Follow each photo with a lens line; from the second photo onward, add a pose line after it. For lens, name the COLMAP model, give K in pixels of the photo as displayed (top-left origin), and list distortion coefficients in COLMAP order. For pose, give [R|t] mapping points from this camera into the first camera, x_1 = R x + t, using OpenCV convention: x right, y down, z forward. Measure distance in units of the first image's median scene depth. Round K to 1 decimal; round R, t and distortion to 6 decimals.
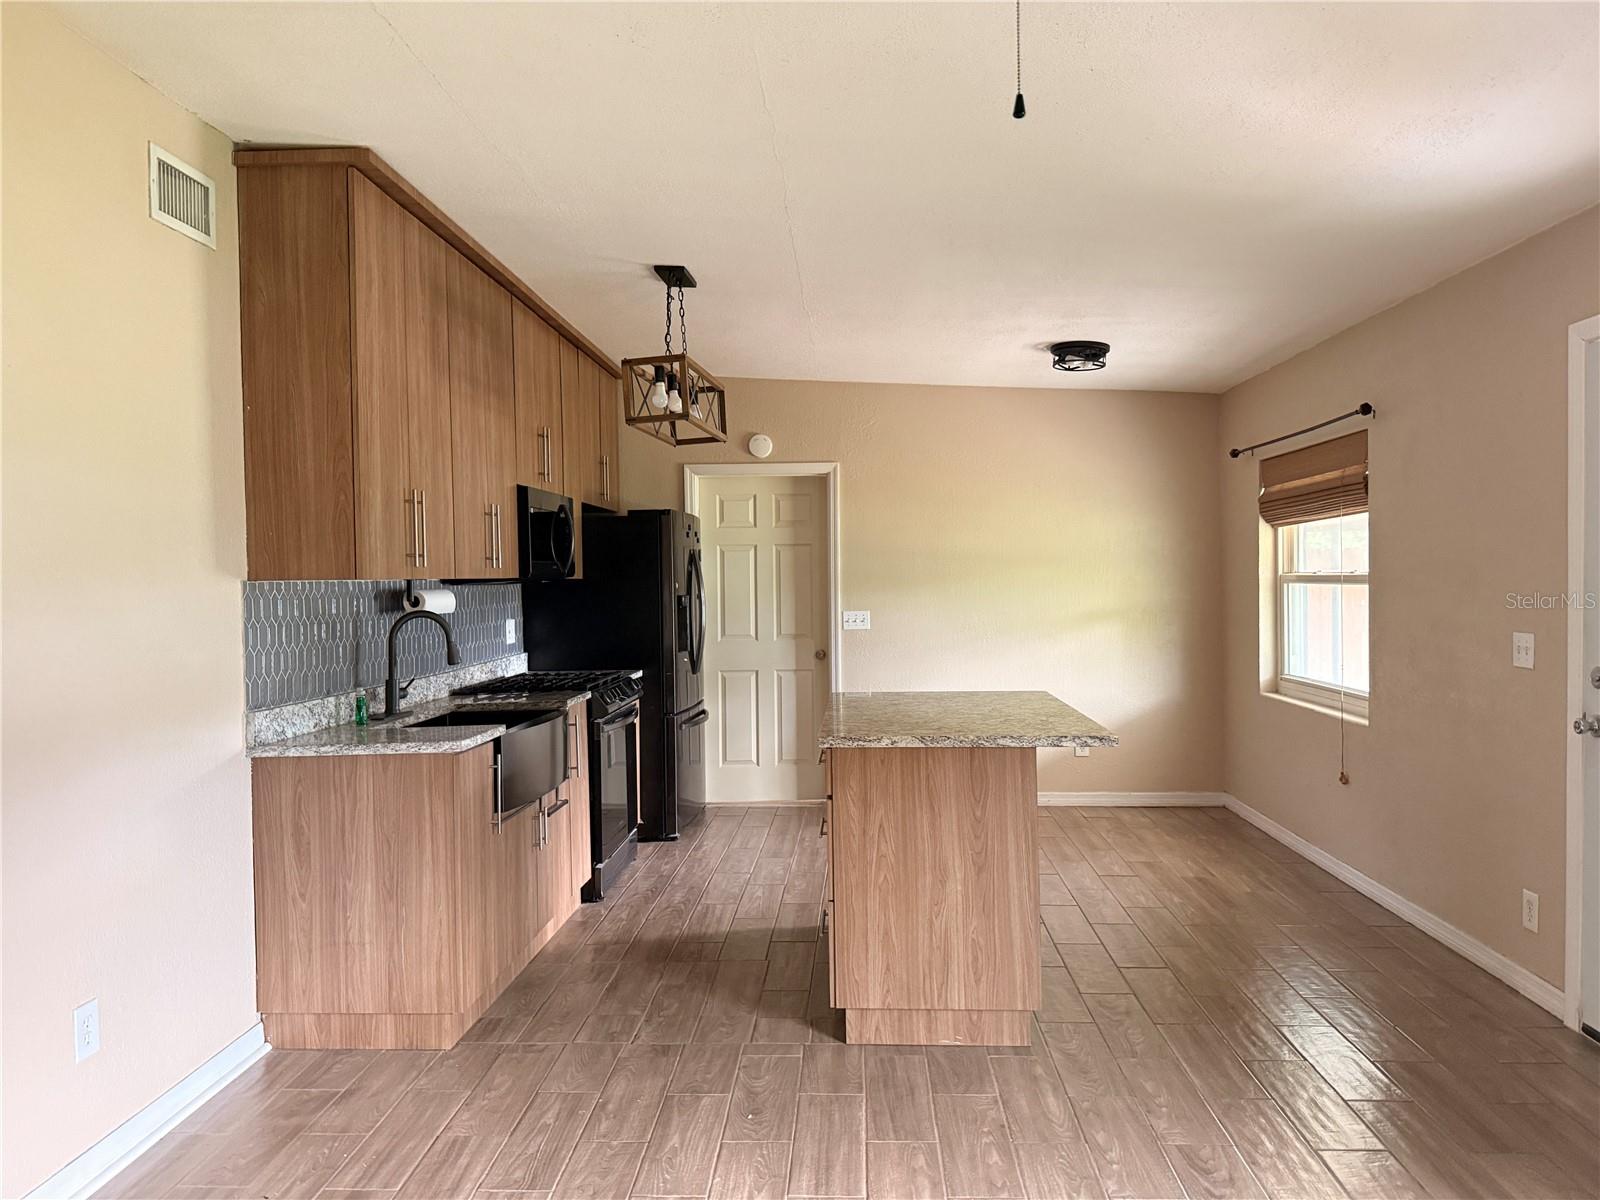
lens RADIAL K [[1127.1, 0, 804.4], [0, 1127.1, 603.7], [0, 0, 1]] dist [0.030244, -0.043782]
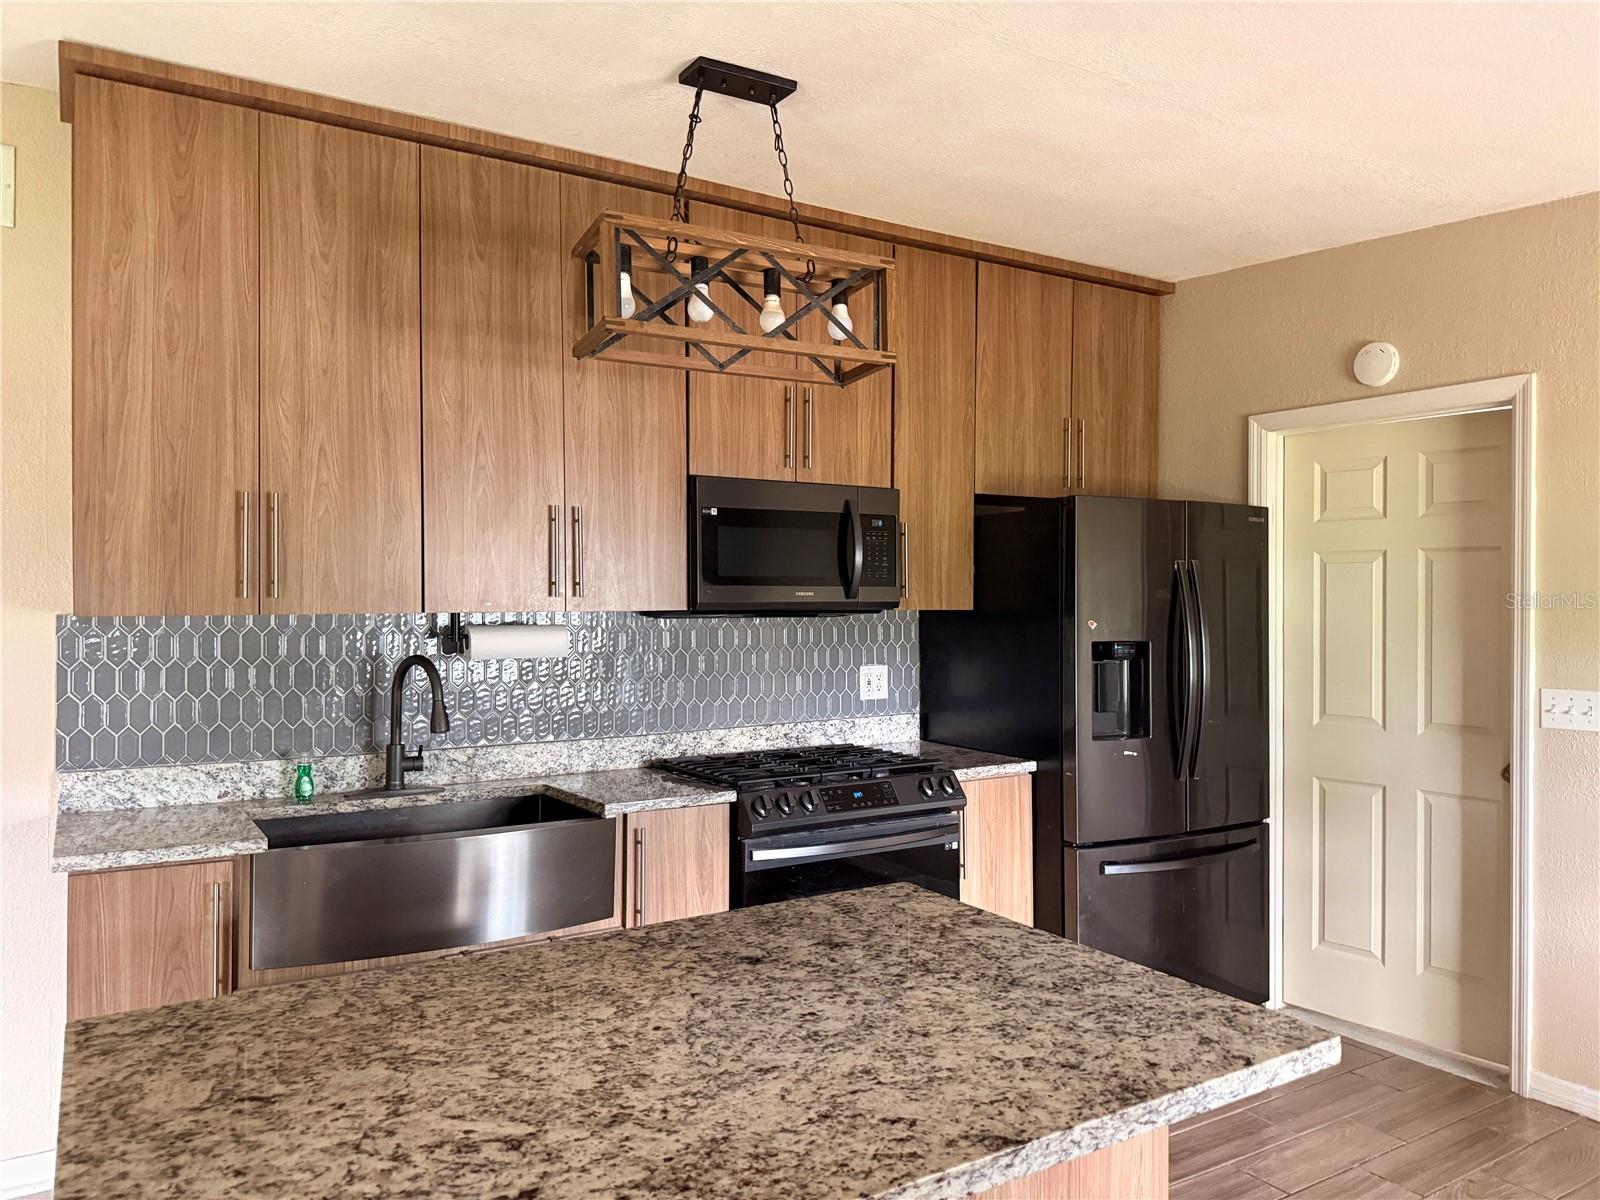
lens RADIAL K [[1127.1, 0, 773.9], [0, 1127.1, 595.4], [0, 0, 1]] dist [0.030244, -0.043782]
pose [[0.567951, 0.011614, -0.822980, 0.241849], [-0.026011, 0.999654, -0.003843, -0.021766], [0.822651, 0.023589, 0.568057, 0.468665]]
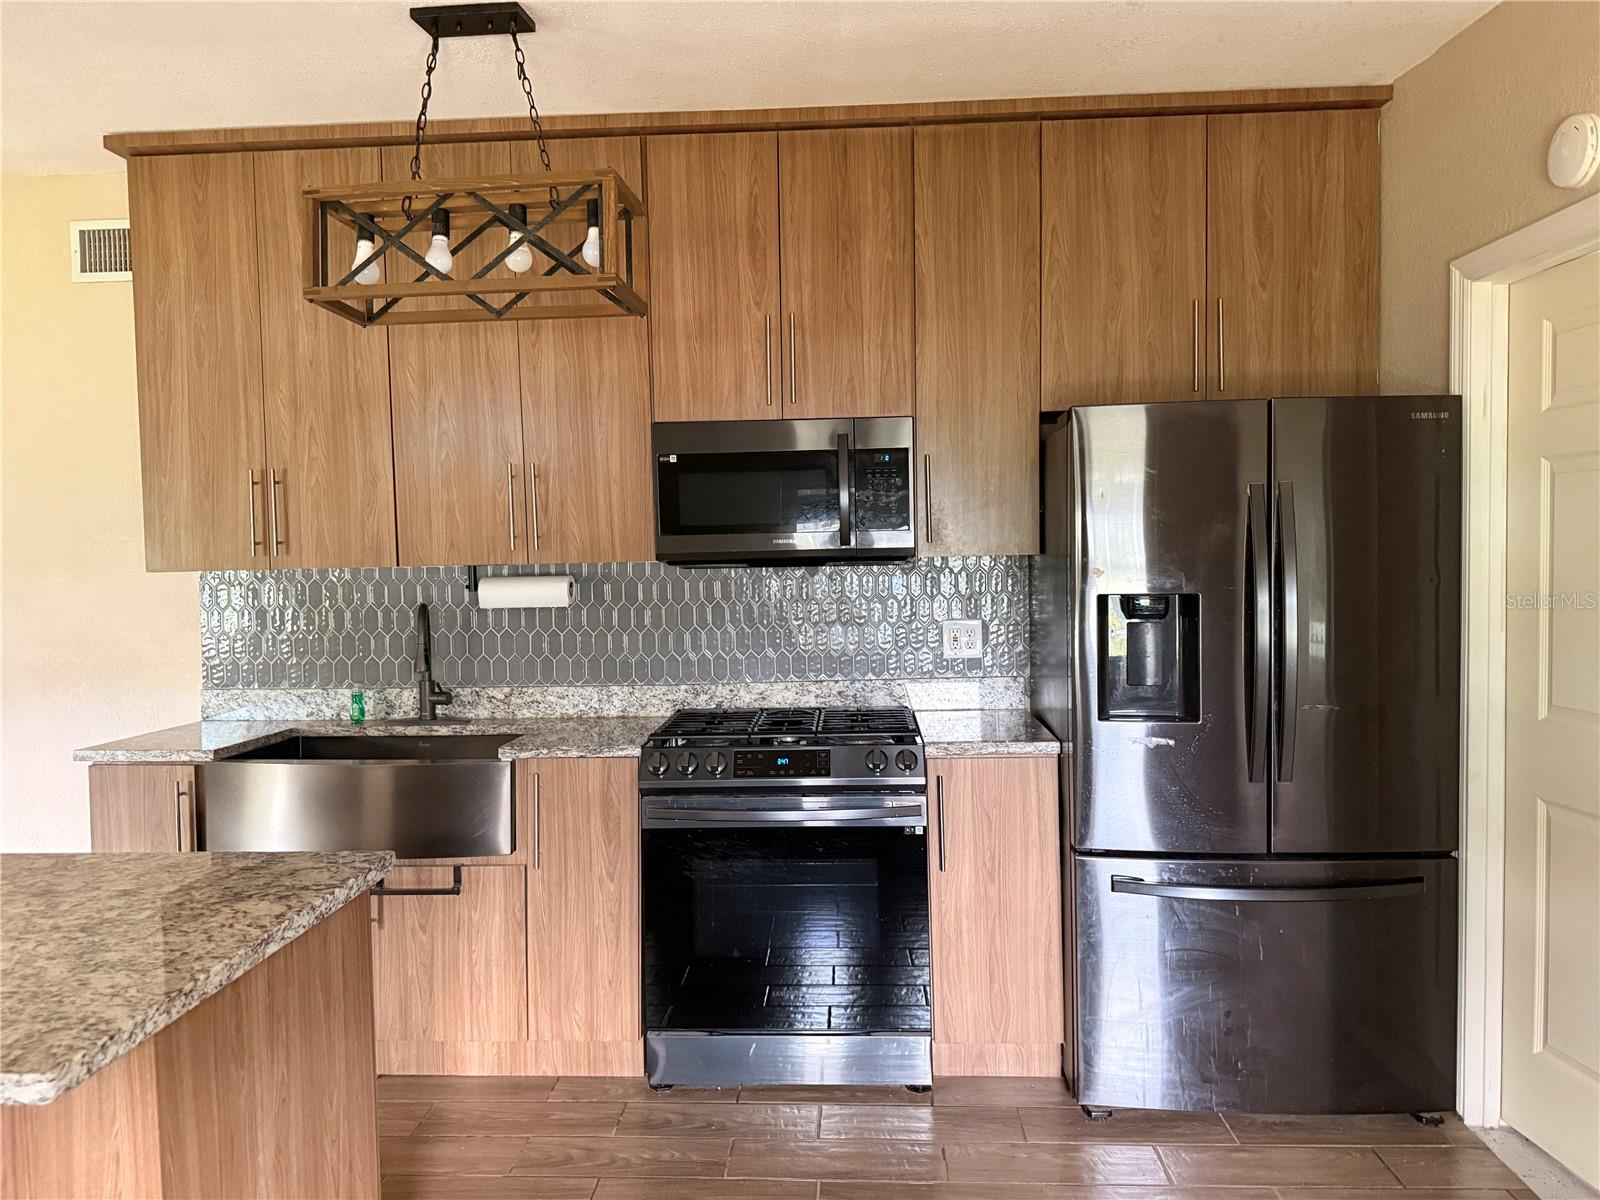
lens RADIAL K [[1127.1, 0, 799.6], [0, 1127.1, 596.1], [0, 0, 1]] dist [0.030244, -0.043782]
pose [[0.003844, 0.058030, -0.998307, 0.300359], [-0.000940, 0.998315, 0.058027, -0.029053], [0.999992, 0.000715, 0.003892, 0.773772]]
